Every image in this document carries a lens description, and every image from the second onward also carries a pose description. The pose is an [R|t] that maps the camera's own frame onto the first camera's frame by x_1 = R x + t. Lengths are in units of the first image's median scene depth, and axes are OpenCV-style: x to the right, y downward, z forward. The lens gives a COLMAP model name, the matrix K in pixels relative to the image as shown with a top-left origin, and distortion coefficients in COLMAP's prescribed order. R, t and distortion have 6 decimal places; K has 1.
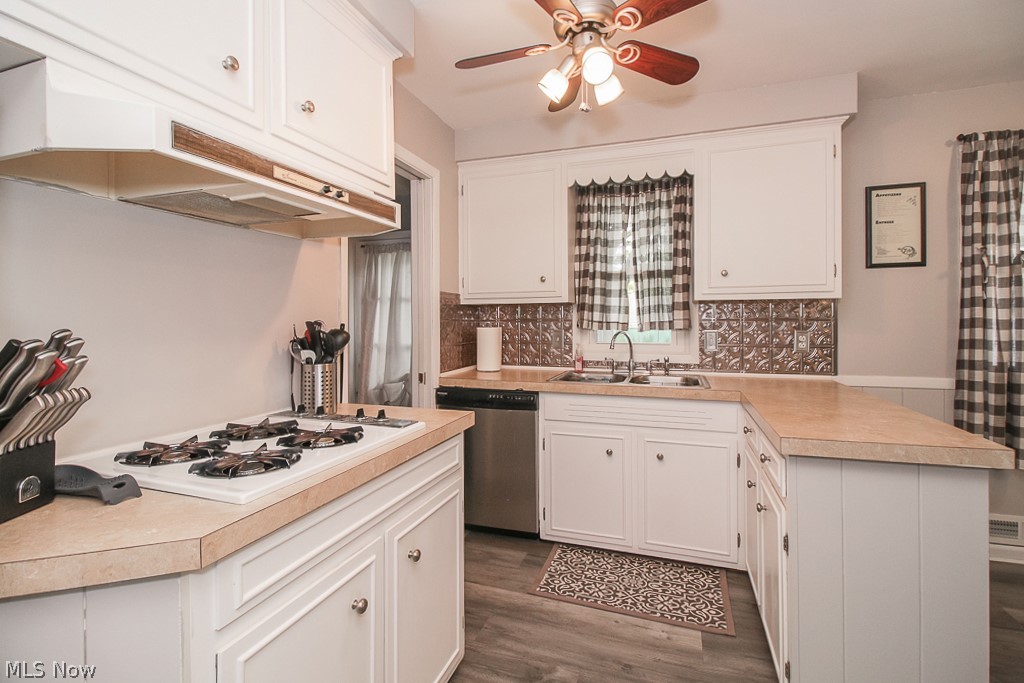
lens RADIAL K [[474.8, 0, 509.5], [0, 474.8, 324.1], [0, 0, 1]] dist [0.012631, -0.008963]
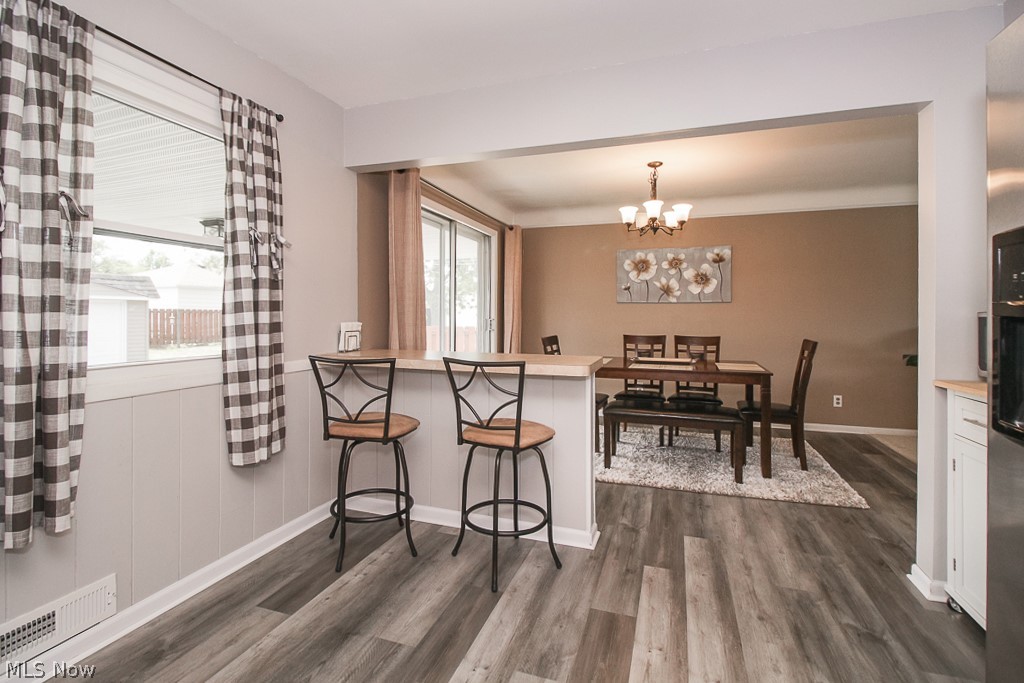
lens RADIAL K [[474.8, 0, 520.1], [0, 474.8, 314.7], [0, 0, 1]] dist [0.012631, -0.008963]
pose [[-0.027377, 0.004889, 0.999613, 0.359207], [-0.003049, 0.999983, -0.004975, 0.013009], [-0.999621, -0.003184, -0.027362, 0.342144]]
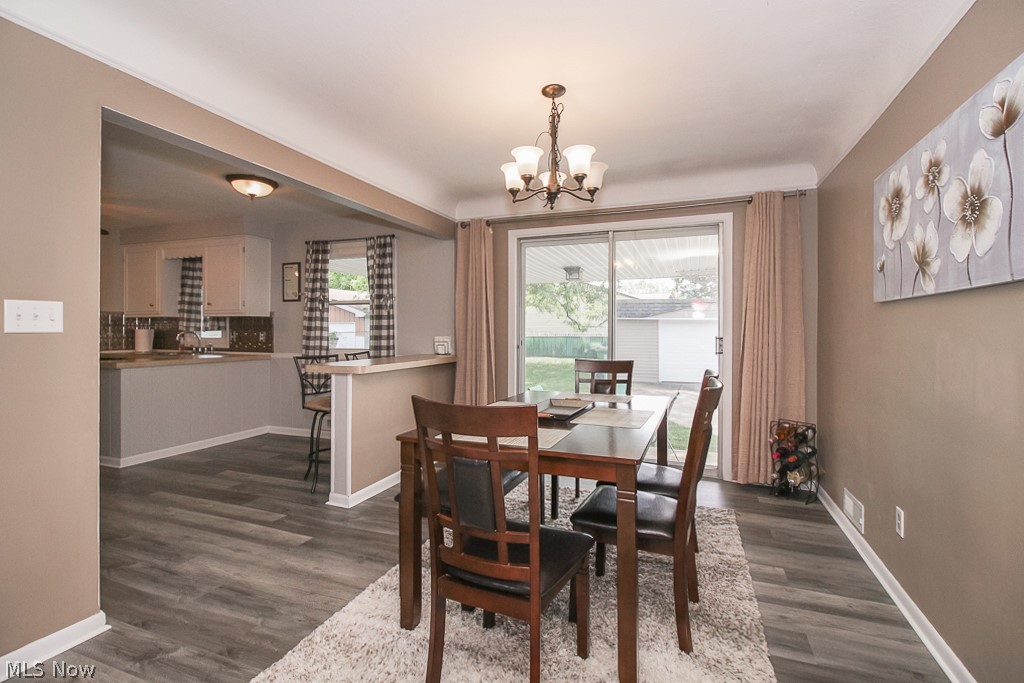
lens RADIAL K [[474.8, 0, 514.6], [0, 474.8, 324.9], [0, 0, 1]] dist [0.012631, -0.008963]
pose [[0.999716, 0.005236, -0.023233, 1.784908], [-0.005493, 0.999925, -0.010973, 0.002756], [0.023174, 0.011097, 0.999670, -1.056426]]
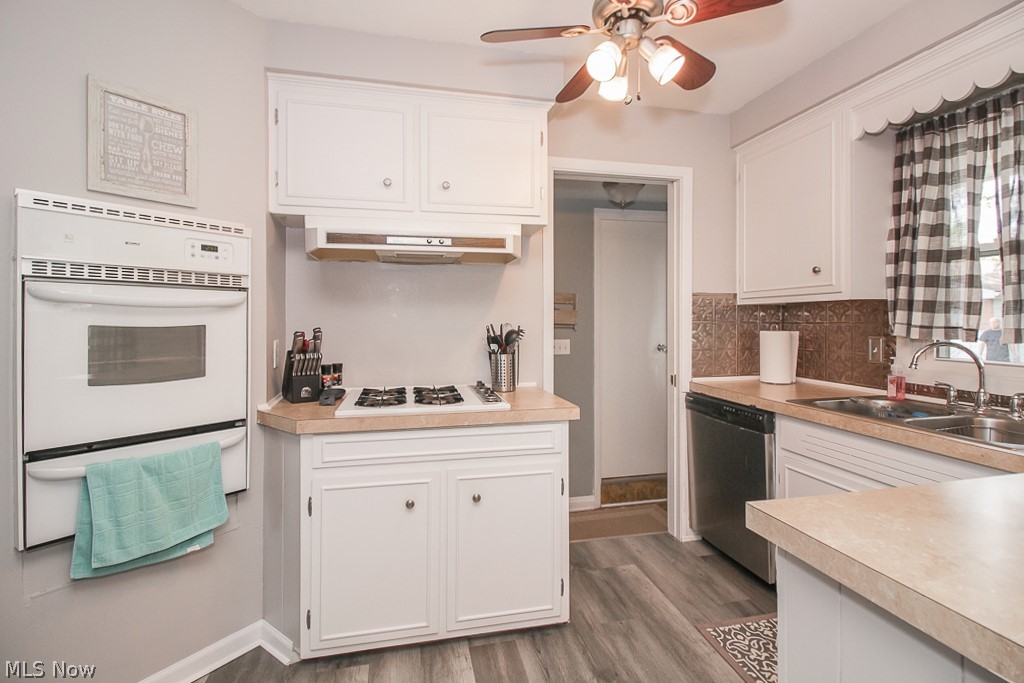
lens RADIAL K [[474.8, 0, 508.9], [0, 474.8, 323.8], [0, 0, 1]] dist [0.012631, -0.008963]
pose [[0.529935, 0.009905, -0.847980, 0.500735], [-0.007592, 0.999947, 0.006936, -0.009887], [0.848004, 0.002762, 0.529982, 0.179704]]
